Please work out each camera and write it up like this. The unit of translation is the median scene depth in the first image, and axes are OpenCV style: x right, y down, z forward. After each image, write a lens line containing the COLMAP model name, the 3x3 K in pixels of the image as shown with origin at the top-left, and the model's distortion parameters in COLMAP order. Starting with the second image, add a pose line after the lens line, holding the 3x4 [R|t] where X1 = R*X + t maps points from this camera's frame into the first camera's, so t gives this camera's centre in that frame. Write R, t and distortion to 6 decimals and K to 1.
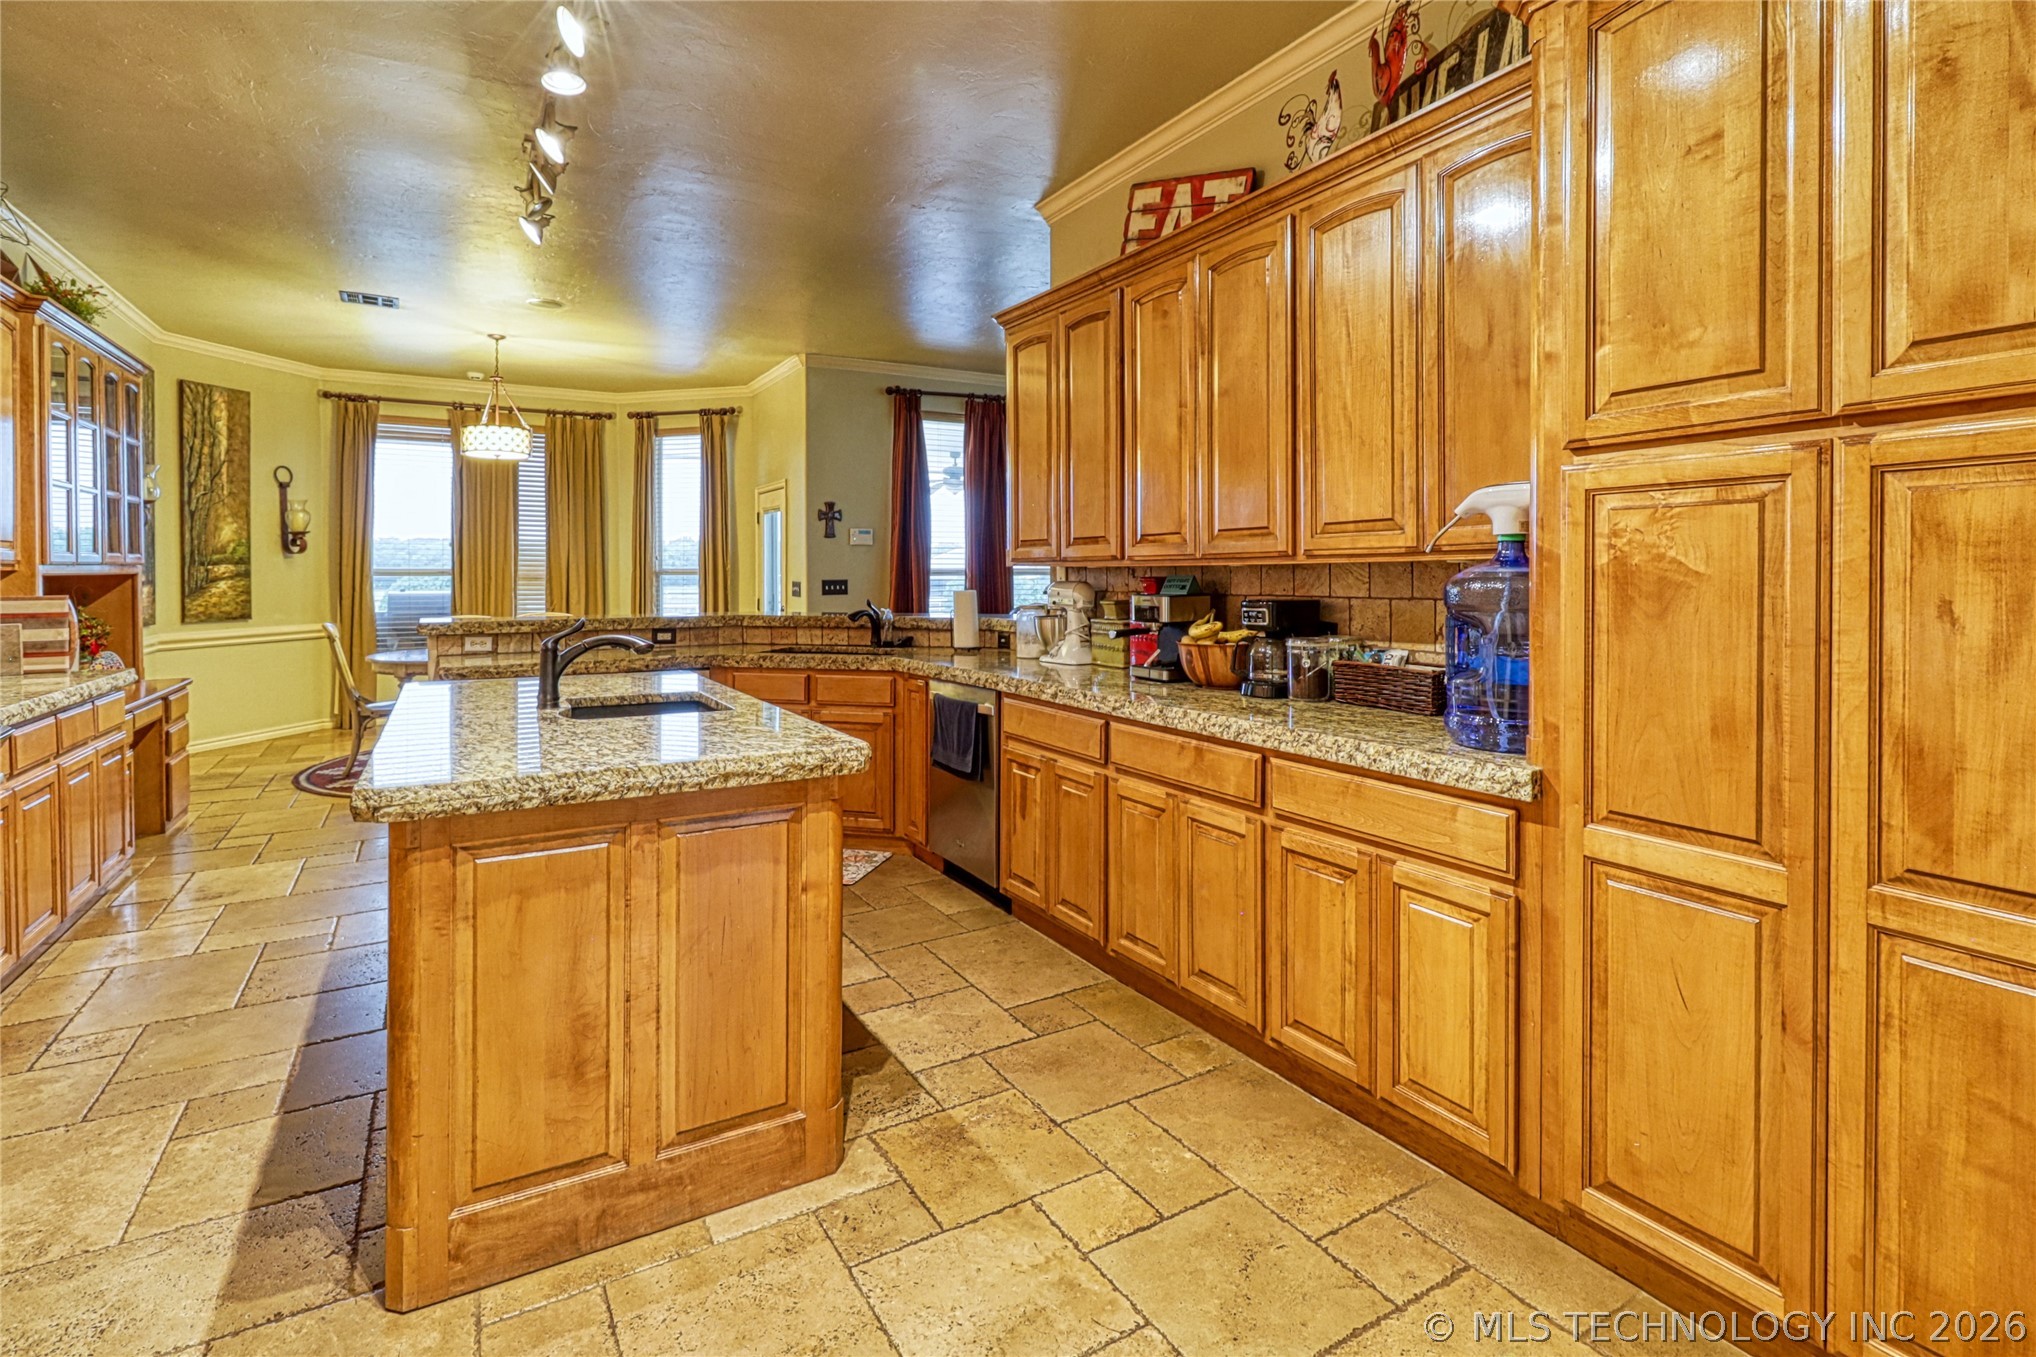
lens RADIAL K [[971.6, 0, 1027.4], [0, 971.6, 579.7], [0, 0, 1]] dist [0.000625, -0.000087]
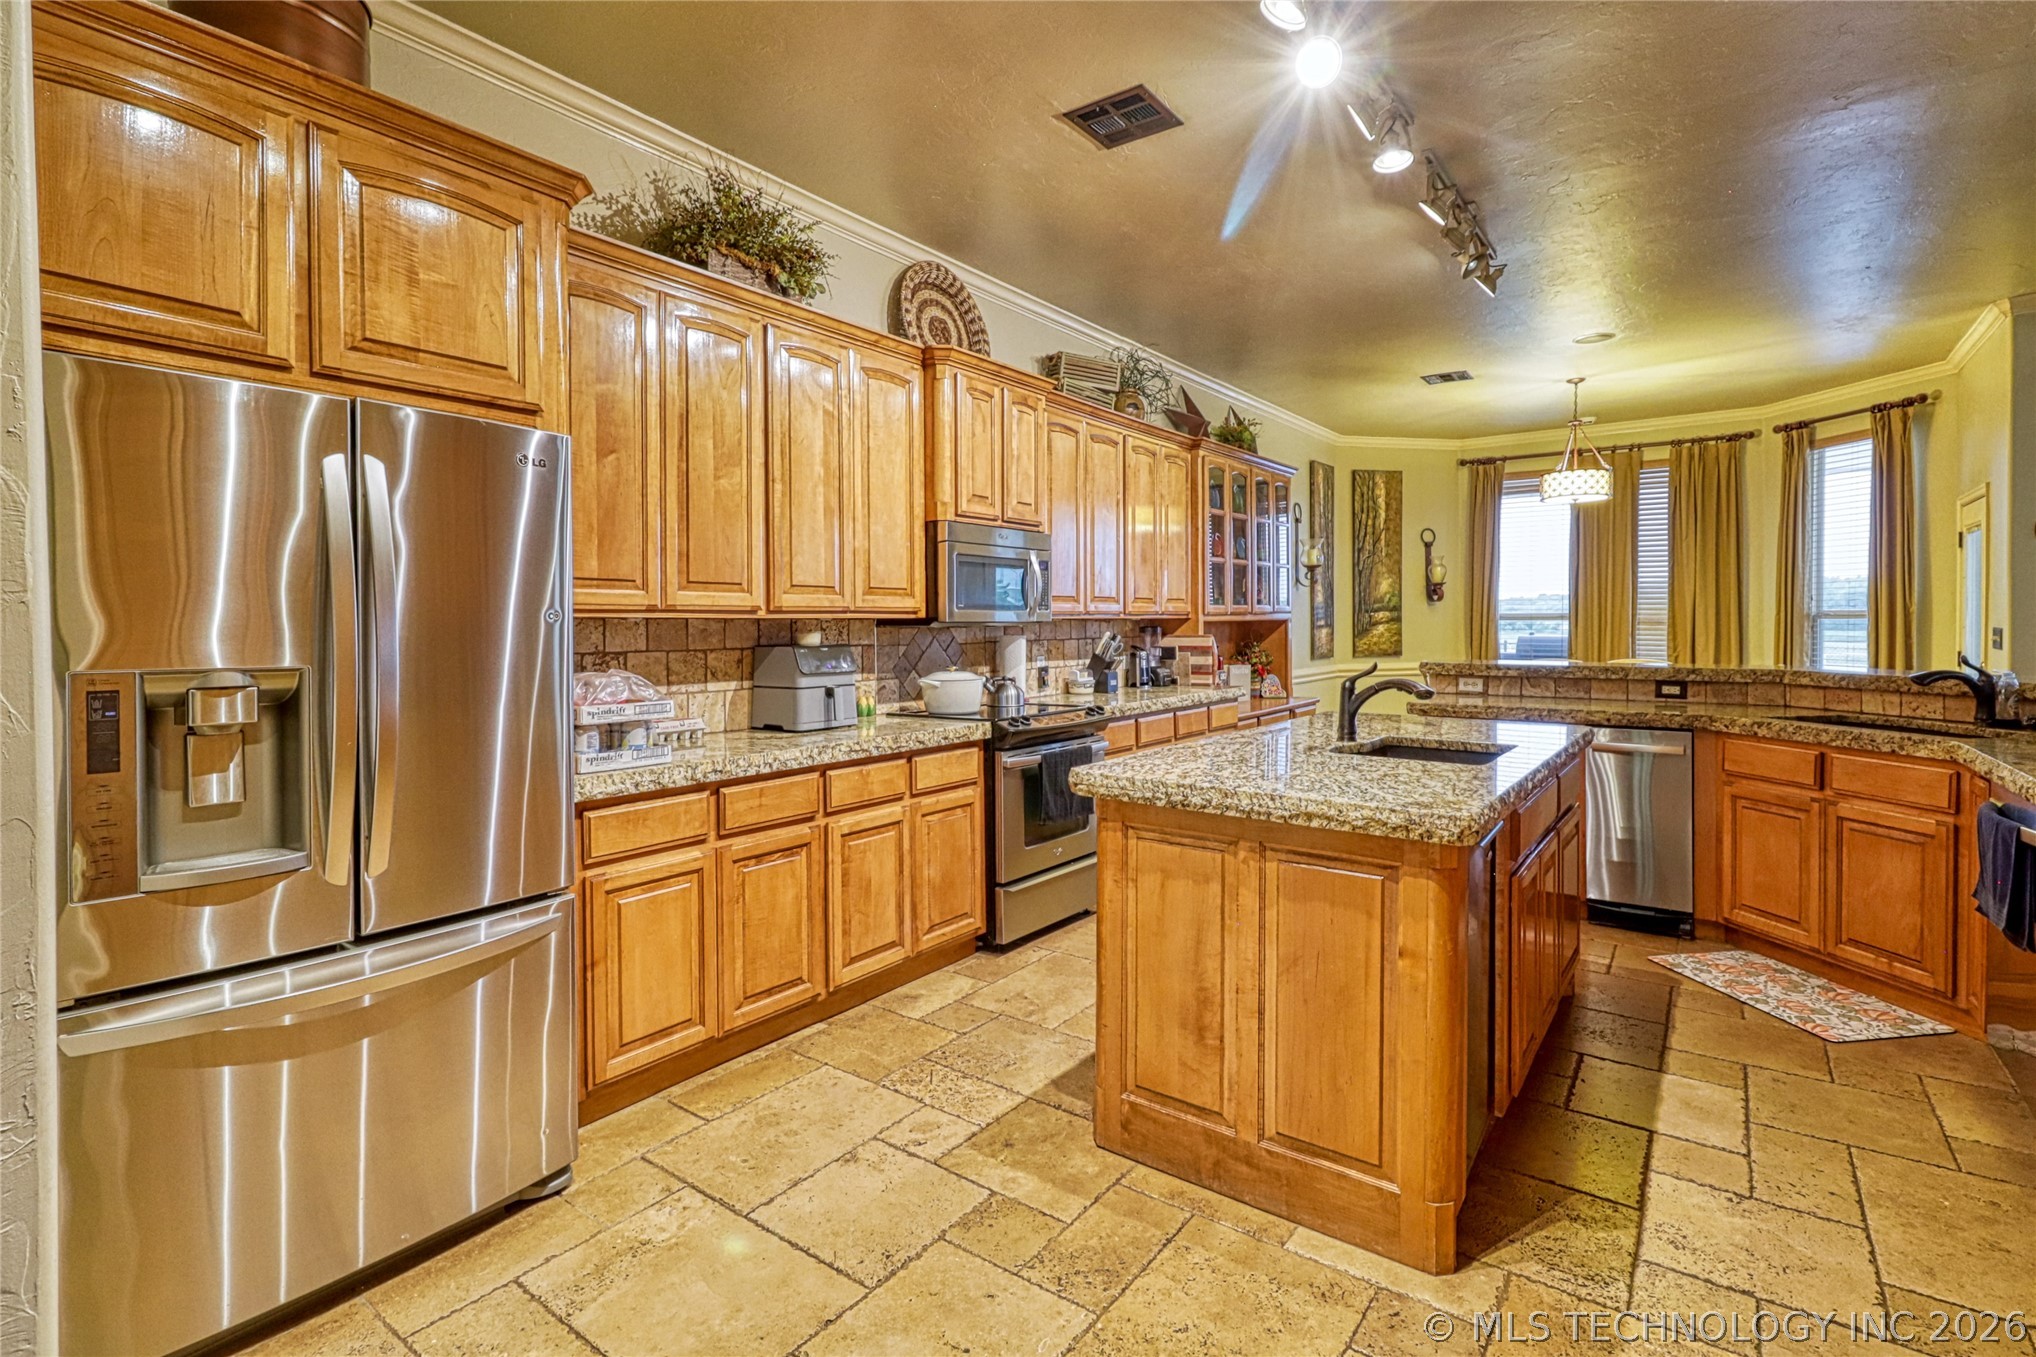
lens RADIAL K [[963.2, 0, 1016.8], [0, 963.2, 633.5], [0, 0, 1]] dist [0.001194, -0.000414]
pose [[0.379775, 0.011425, -0.925008, 0.222085], [-0.001197, 0.999929, 0.011859, -0.002074], [0.925078, -0.003397, 0.379761, 0.134421]]
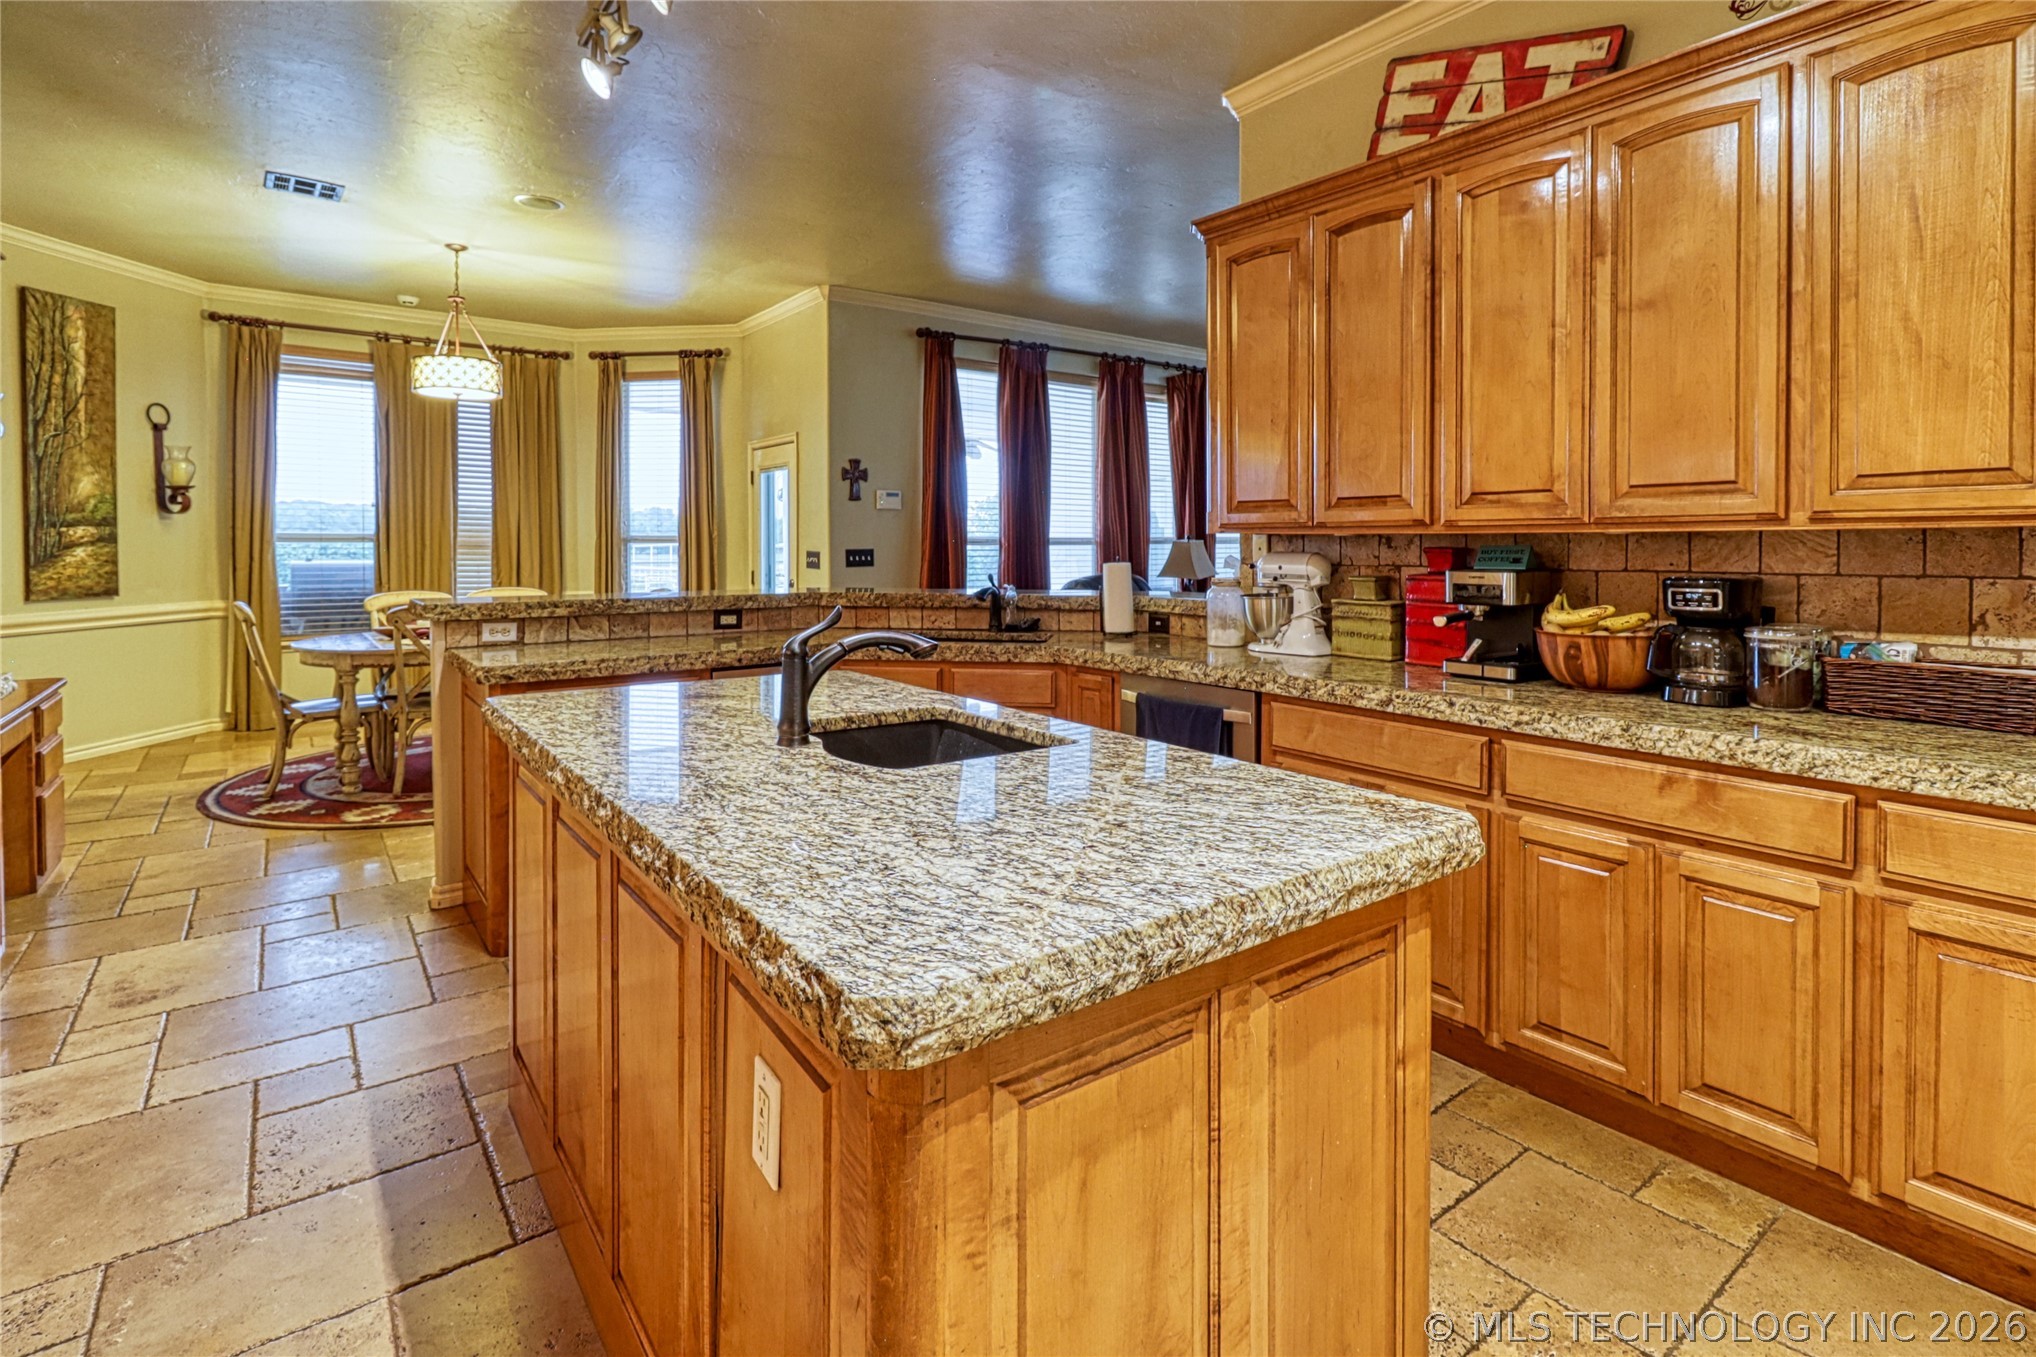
lens RADIAL K [[977.3, 0, 1032.1], [0, 977.3, 561.3], [0, 0, 1]] dist [0.002028, -0.001316]
pose [[0.993123, 0.002869, 0.117043, -0.238281], [-0.004189, 0.999930, 0.011036, 0.000967], [-0.117003, -0.011451, 0.993065, 0.191672]]
